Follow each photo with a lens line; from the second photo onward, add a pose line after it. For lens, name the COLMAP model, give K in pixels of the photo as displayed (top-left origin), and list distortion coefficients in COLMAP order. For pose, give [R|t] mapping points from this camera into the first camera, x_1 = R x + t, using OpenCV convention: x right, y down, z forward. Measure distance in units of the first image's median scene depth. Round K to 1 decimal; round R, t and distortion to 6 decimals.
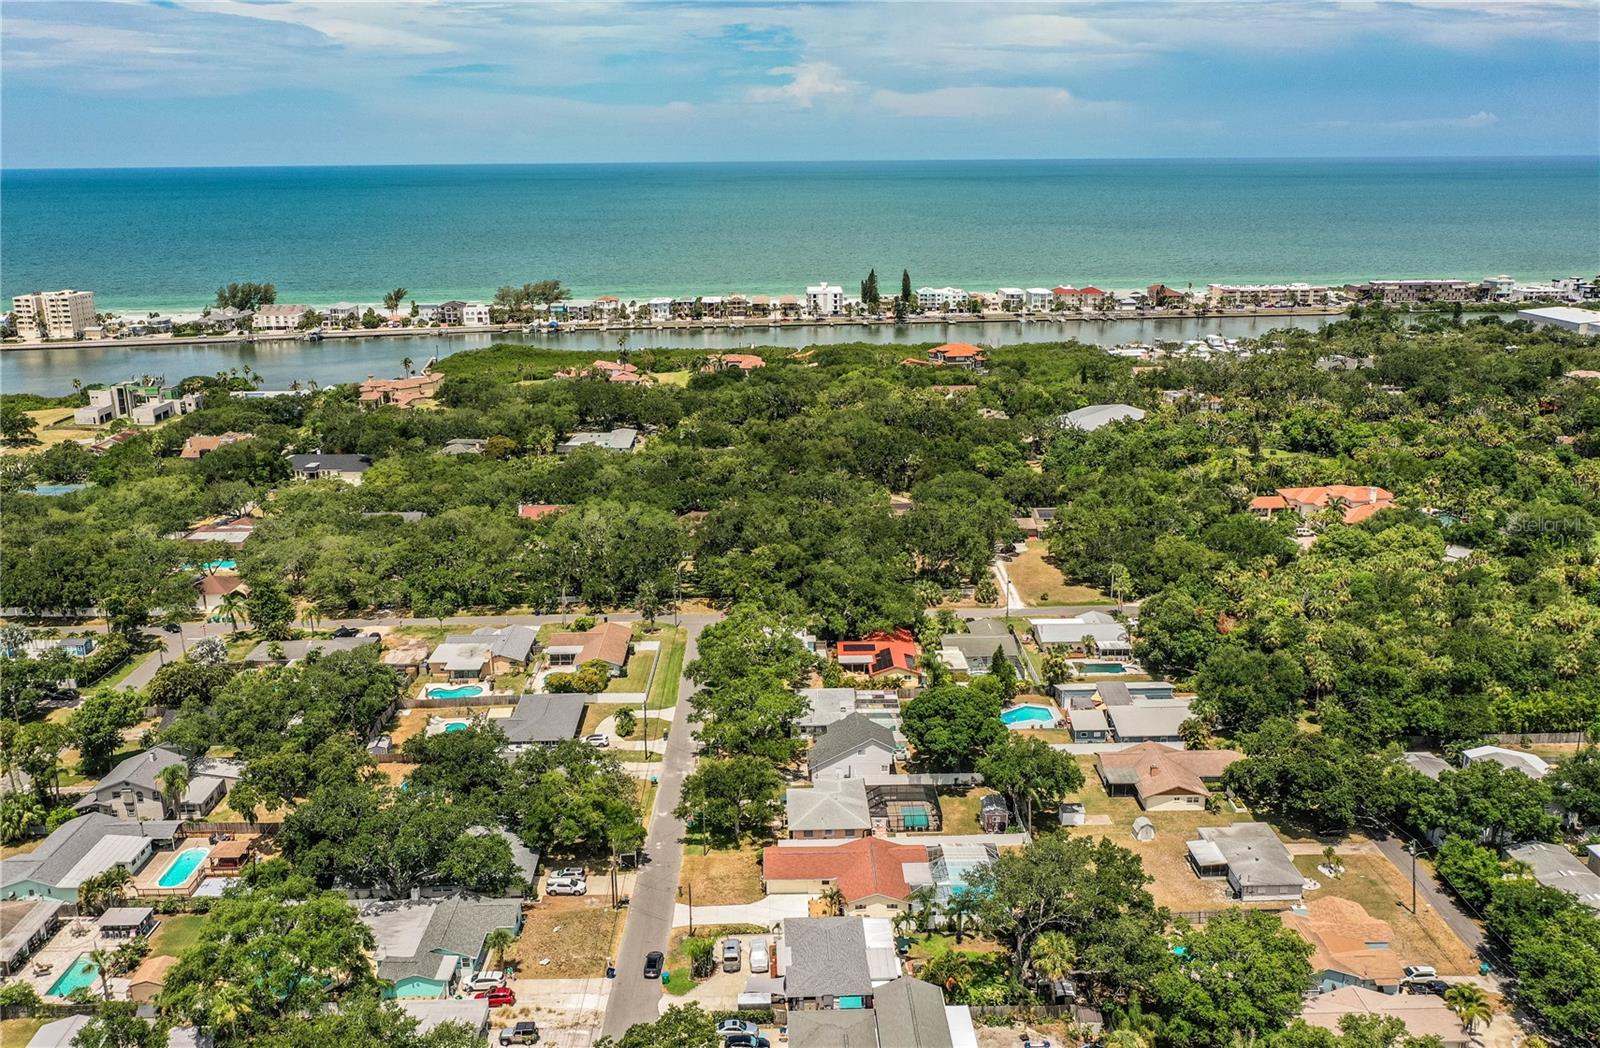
lens RADIAL K [[1320.9, 0, 788.7], [0, 1320.9, 518.5], [0, 0, 1]] dist [-0.006146, -0.011487]
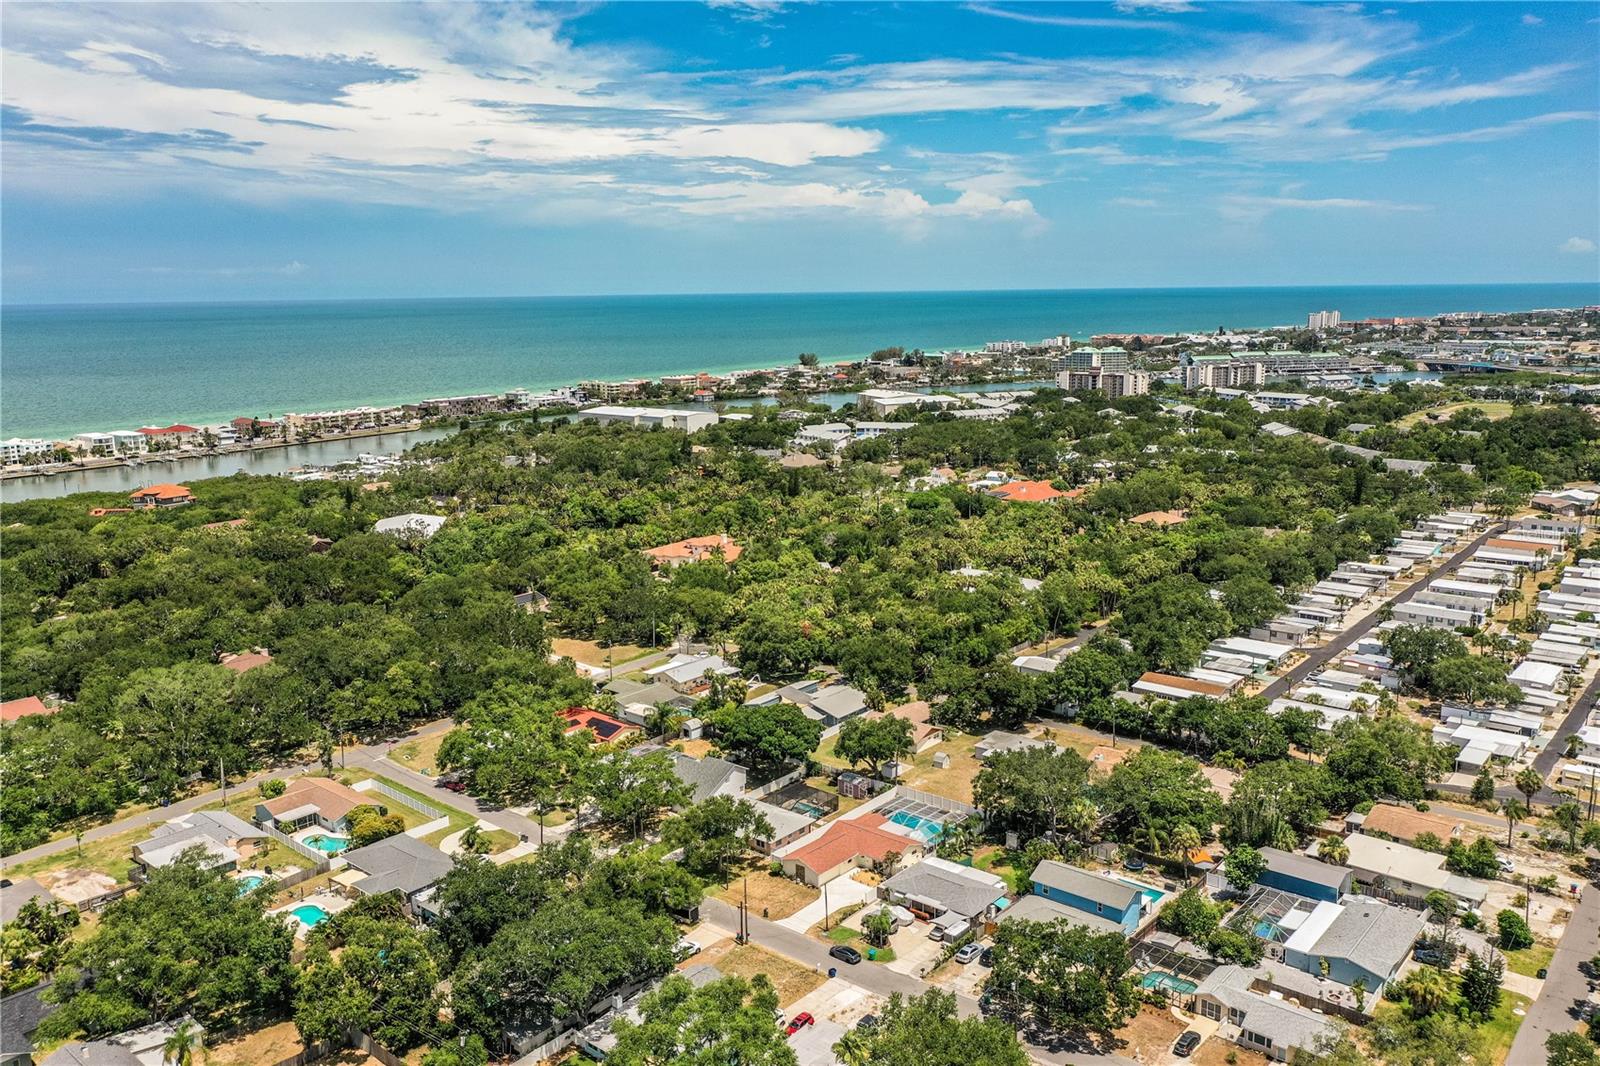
lens RADIAL K [[1257.2, 0, 798.1], [0, 1257.2, 536.4], [0, 0, 1]] dist [0.000125, 0.008230]
pose [[0.665336, -0.146127, 0.732103, -0.477931], [0.206881, 0.978339, 0.007261, -0.017794], [-0.717306, 0.146627, 0.681155, 0.130050]]
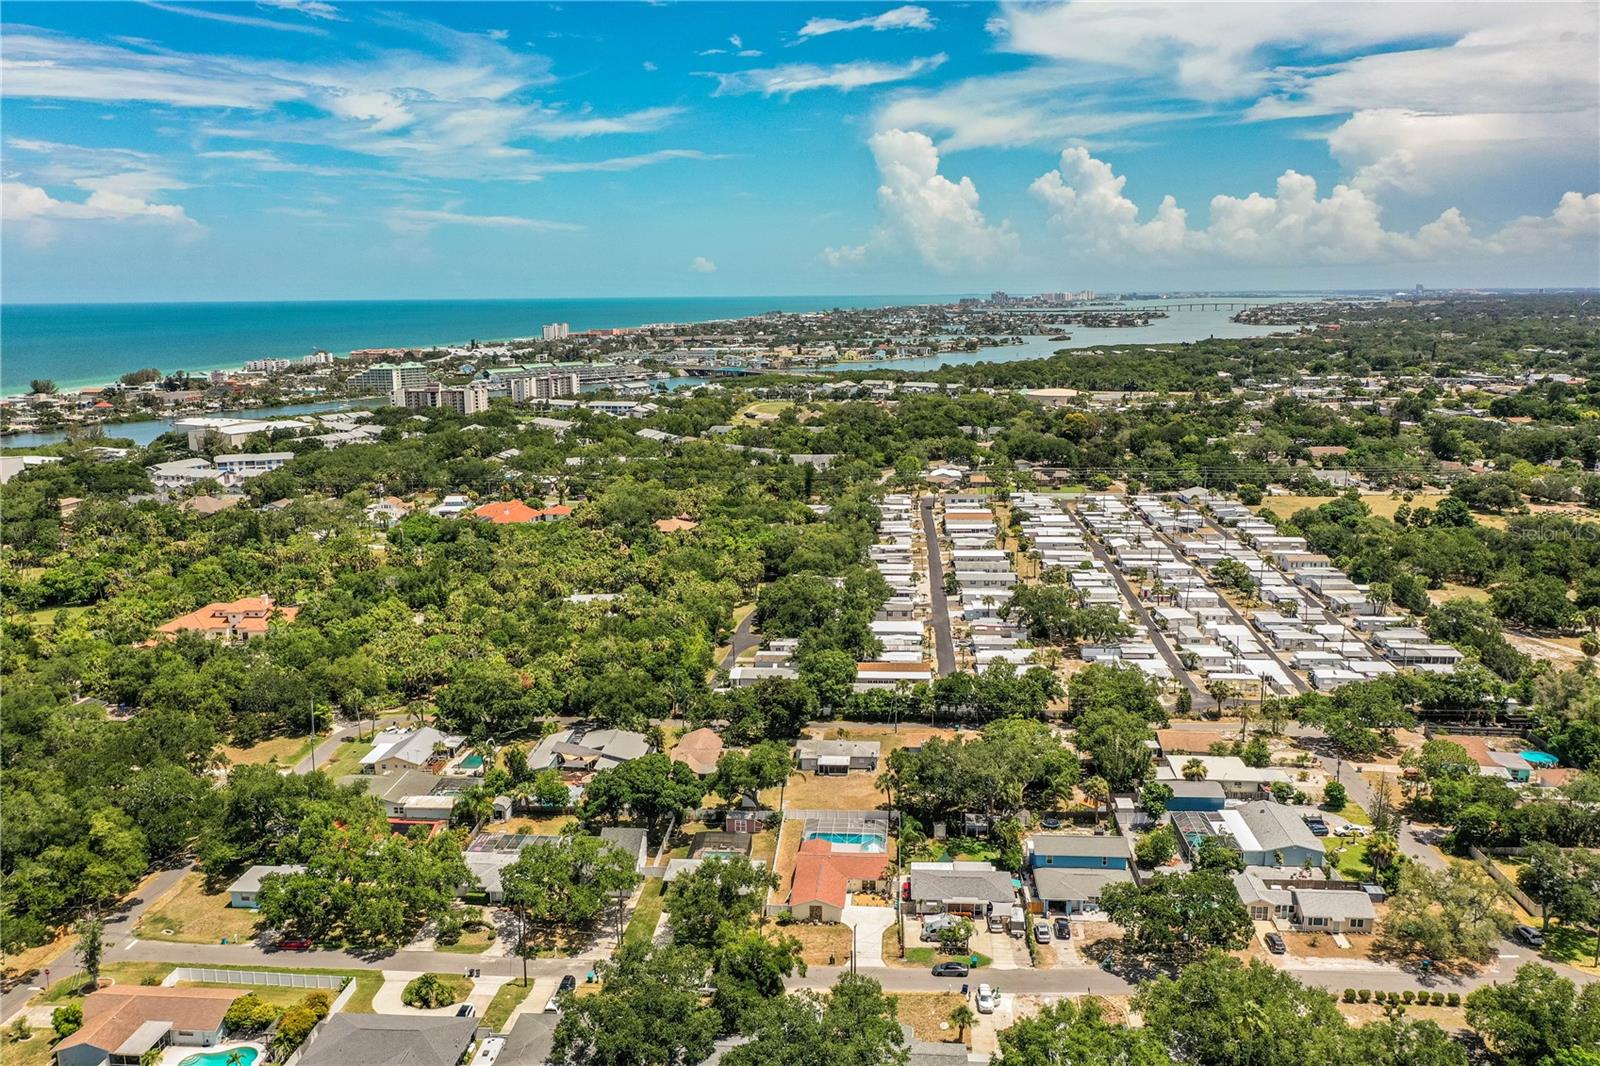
lens RADIAL K [[1257.2, 0, 797.2], [0, 1257.2, 550.8], [0, 0, 1]] dist [0.000125, 0.008230]
pose [[0.102743, -0.194870, 0.975433, -0.610936], [0.273364, 0.948396, 0.160675, -0.122129], [-0.956408, 0.250141, 0.150711, 0.478571]]
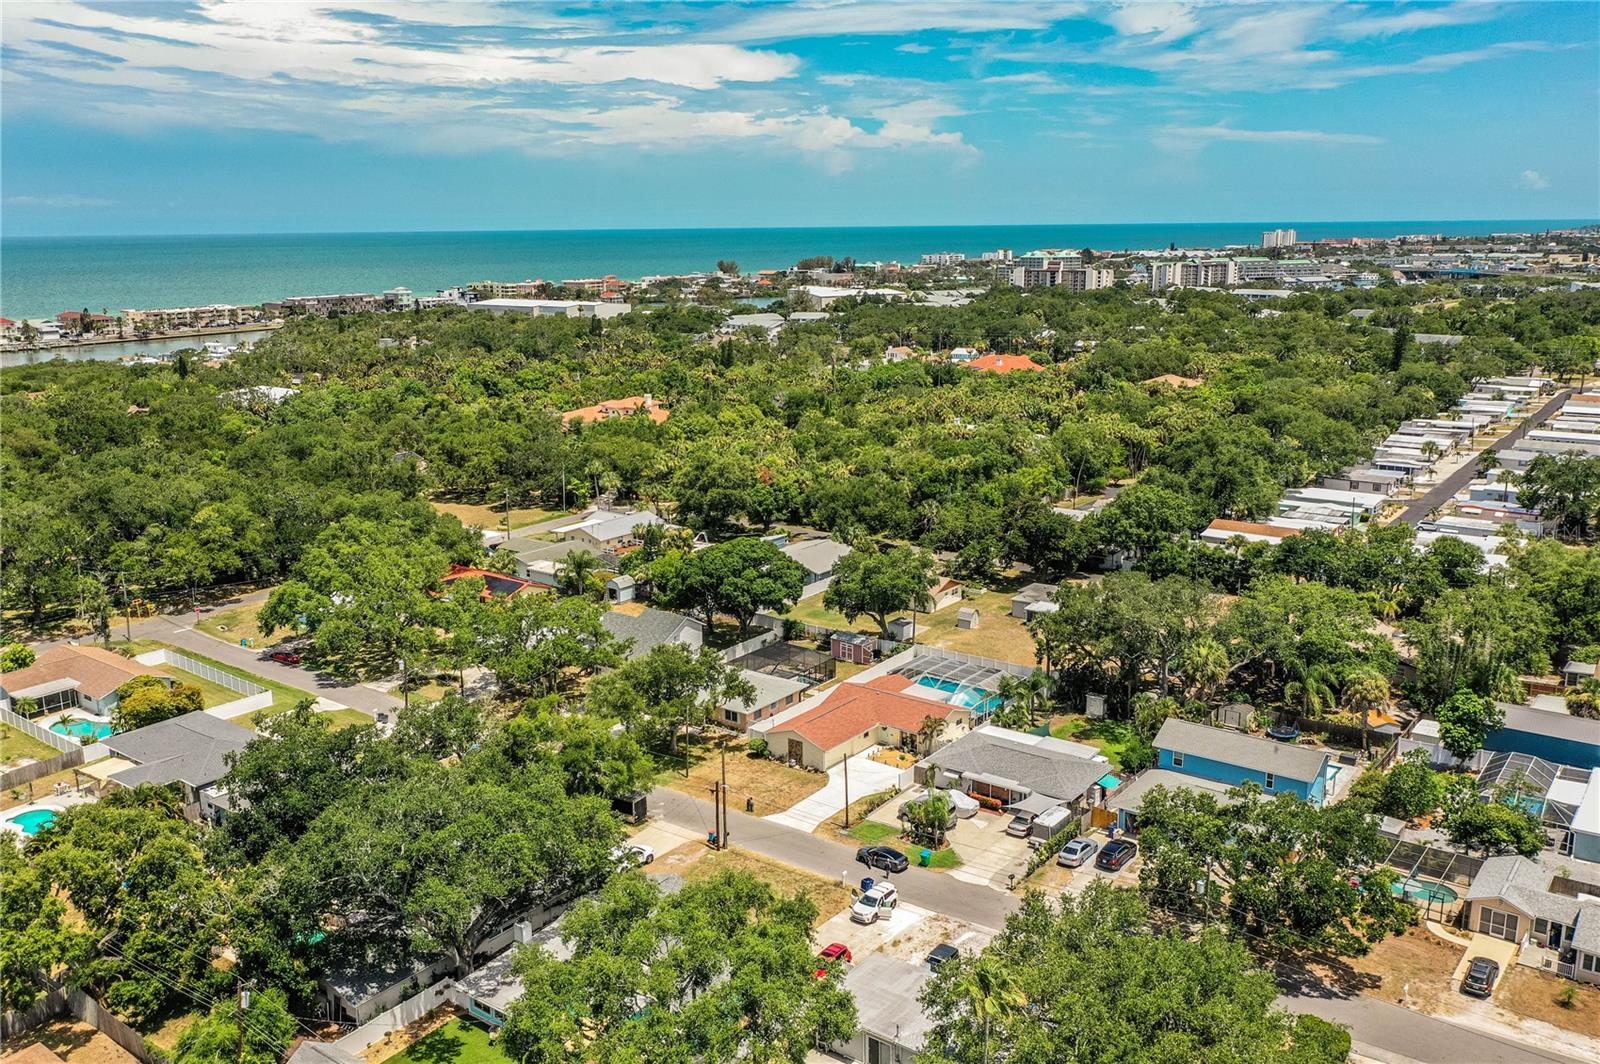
lens RADIAL K [[1334.1, 0, 774.2], [0, 1334.1, 533.8], [0, 0, 1]] dist [0.005645, -0.000901]
pose [[0.627997, -0.174201, 0.758468, -0.365246], [0.211638, 0.976121, 0.048958, 0.062416], [-0.748885, 0.129775, 0.649869, 0.298475]]
